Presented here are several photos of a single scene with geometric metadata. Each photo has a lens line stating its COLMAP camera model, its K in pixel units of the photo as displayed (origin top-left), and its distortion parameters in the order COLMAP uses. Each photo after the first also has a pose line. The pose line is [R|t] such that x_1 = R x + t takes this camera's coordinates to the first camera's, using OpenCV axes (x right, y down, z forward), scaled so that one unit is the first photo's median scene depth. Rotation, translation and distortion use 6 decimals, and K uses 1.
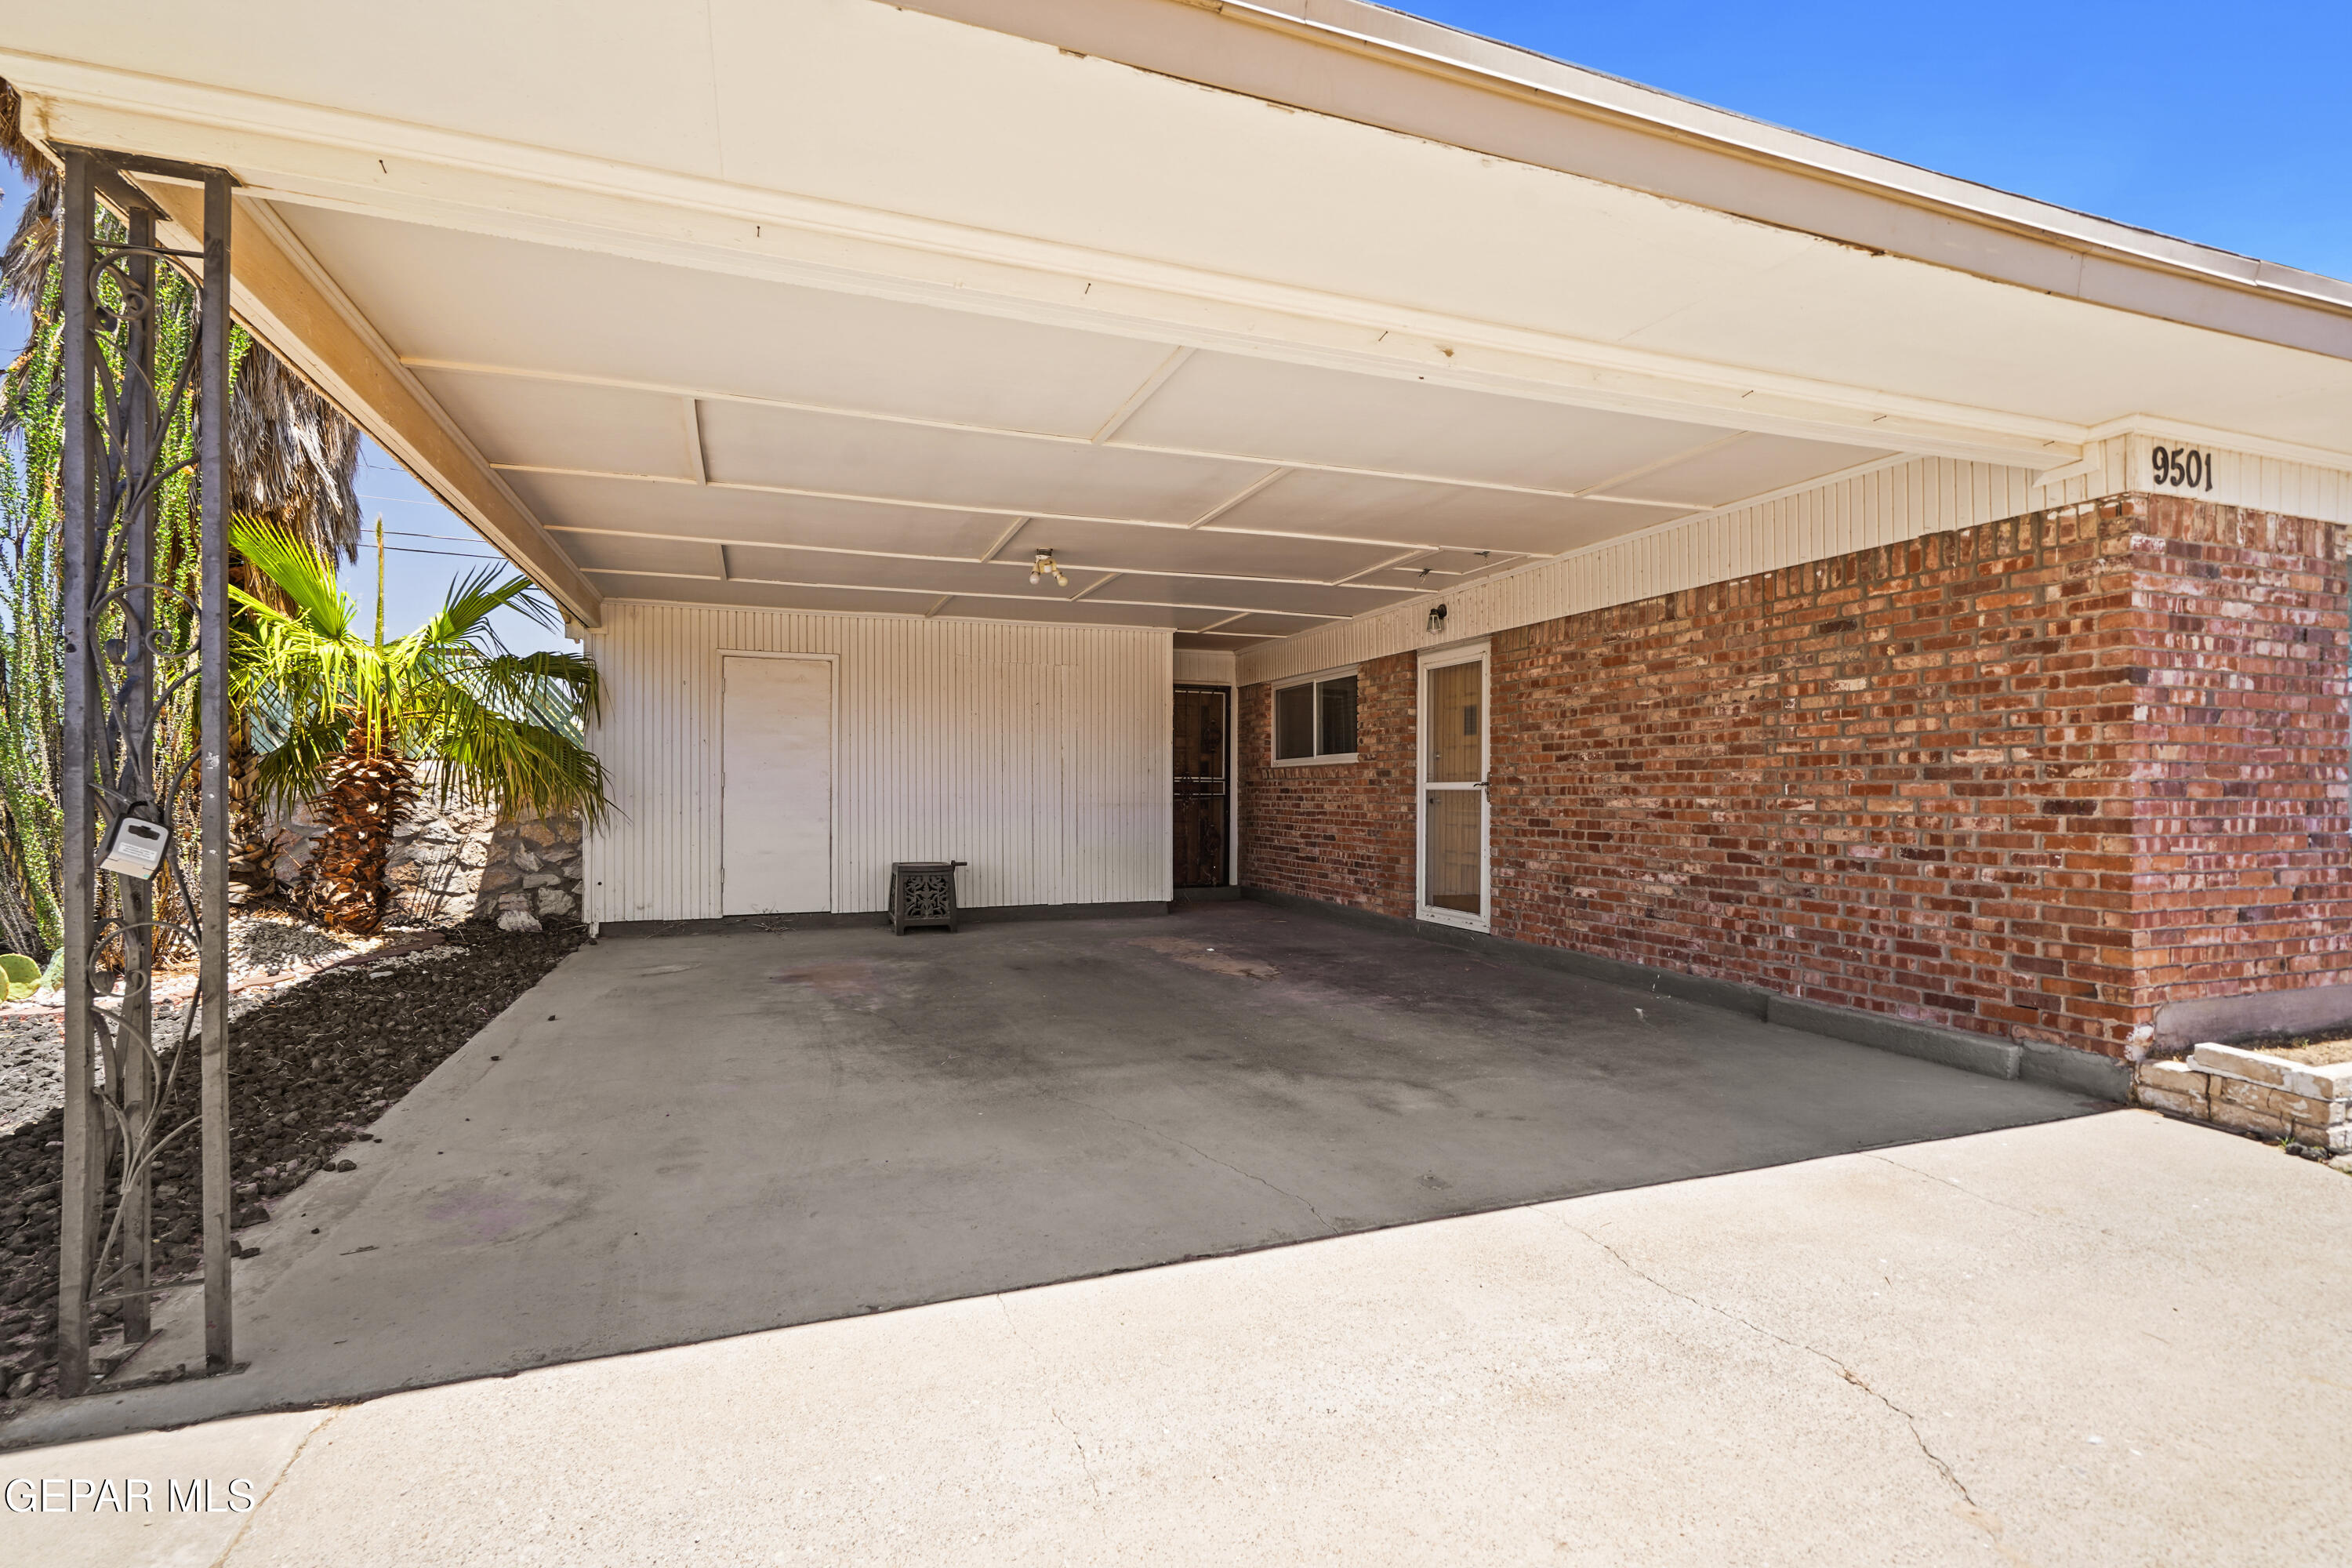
lens RADIAL K [[1084.6, 0, 1171.0], [0, 1084.6, 786.0], [0, 0, 1]] dist [-0.000088, -0.000146]
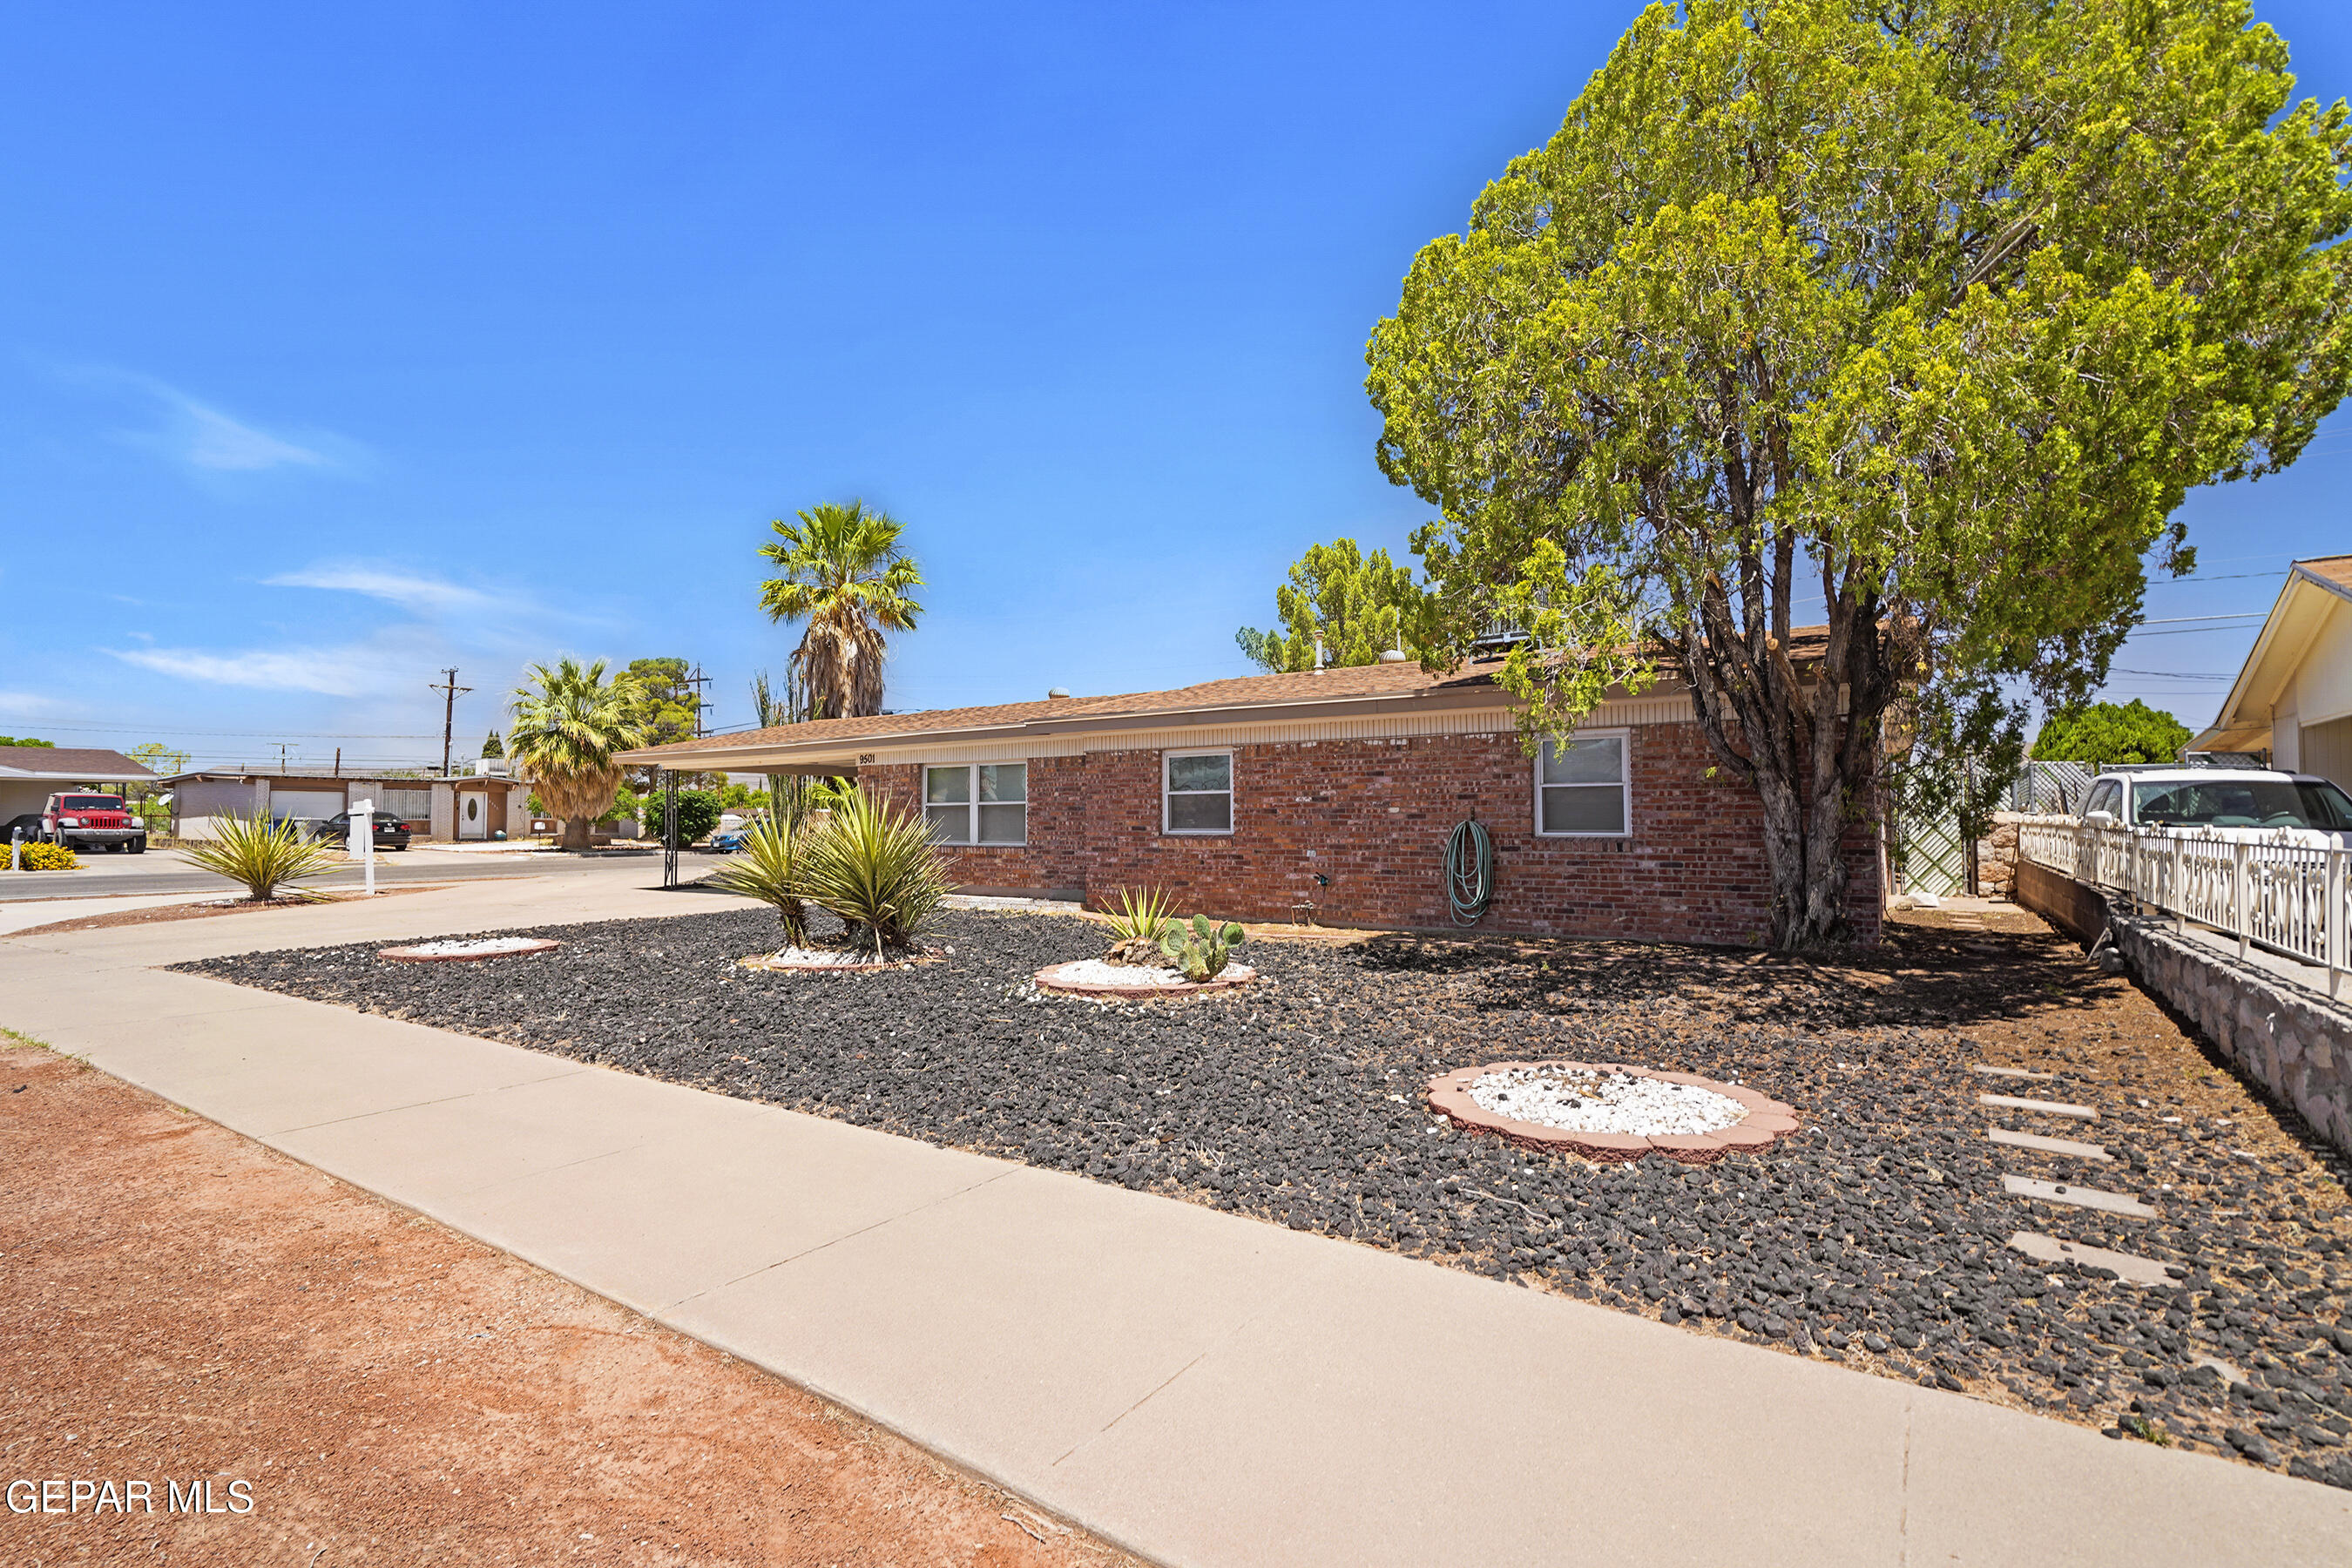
lens RADIAL K [[1084.6, 0, 1177.6], [0, 1084.6, 777.8], [0, 0, 1]] dist [-0.000088, -0.000146]
pose [[0.578315, -0.035736, -0.815030, 2.797676], [0.008207, 0.999244, -0.037990, -0.020746], [0.815772, 0.015281, 0.578171, -0.275186]]
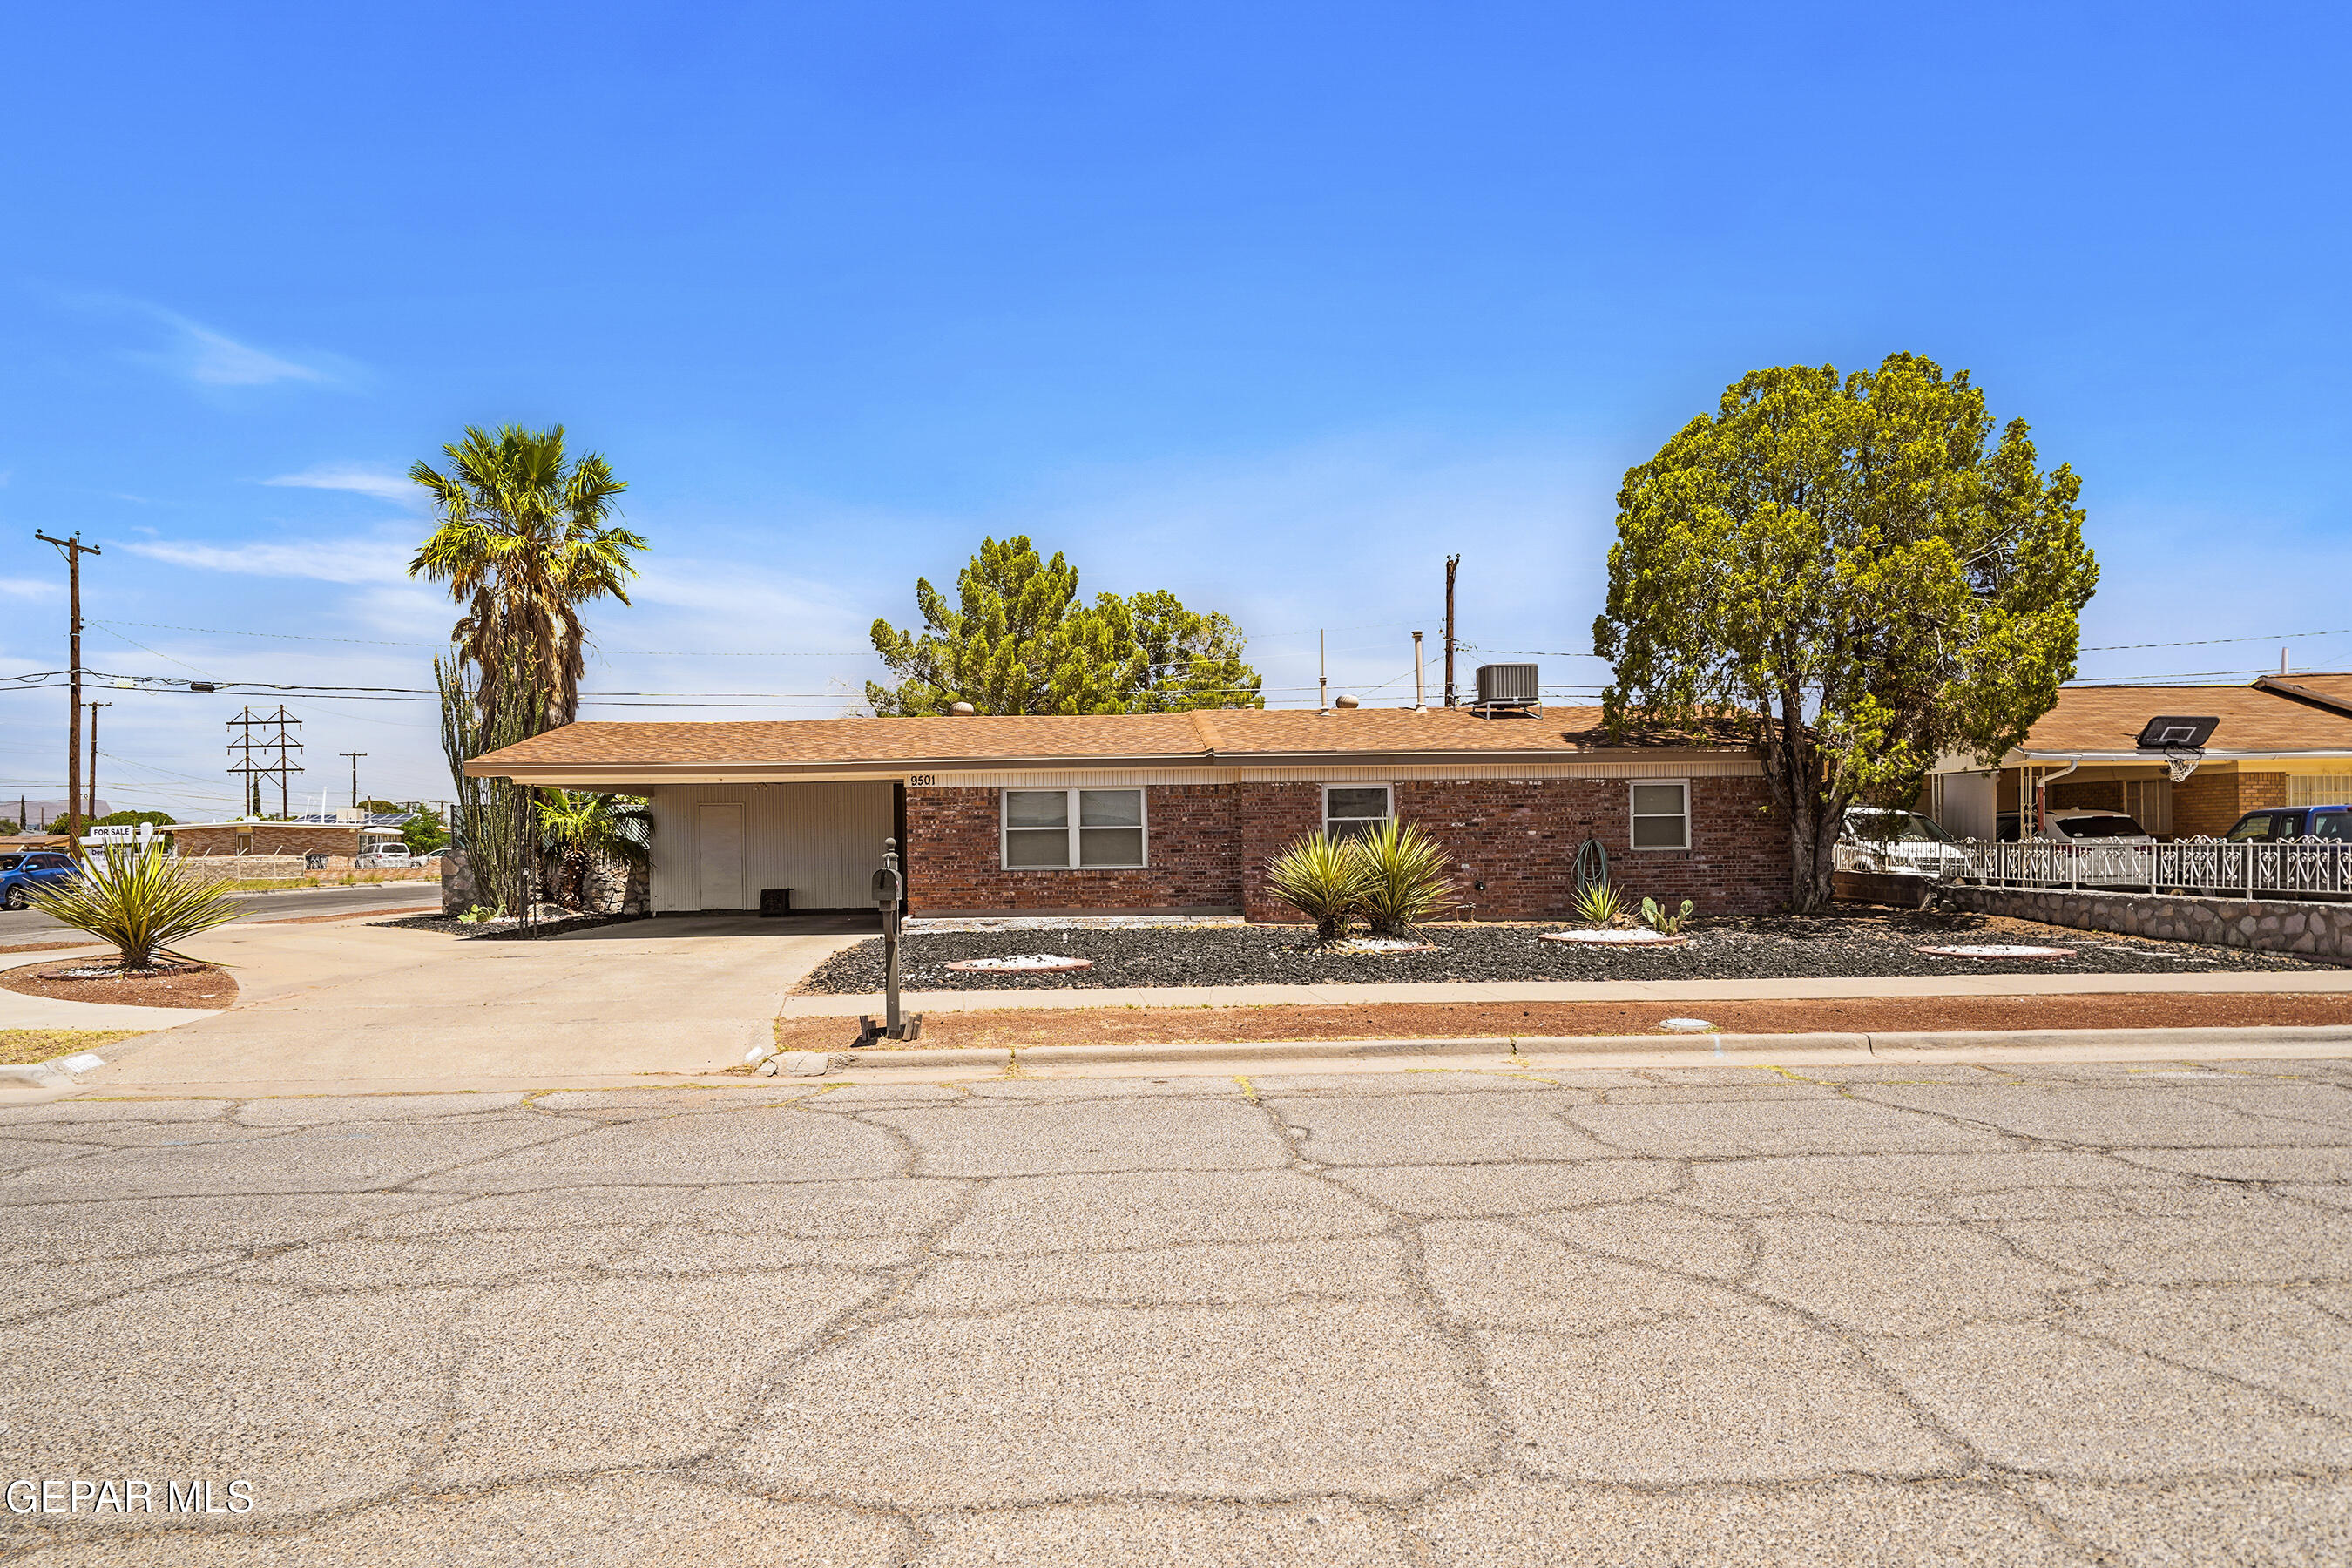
lens RADIAL K [[1497.8, 0, 1184.6], [0, 1497.8, 800.3], [0, 0, 1]] dist [0.009888, 0.000719]
pose [[0.950723, -0.022700, -0.309211, 1.942807], [0.015438, 0.999545, -0.025913, -0.028936], [0.309658, 0.019862, 0.950640, -2.194130]]
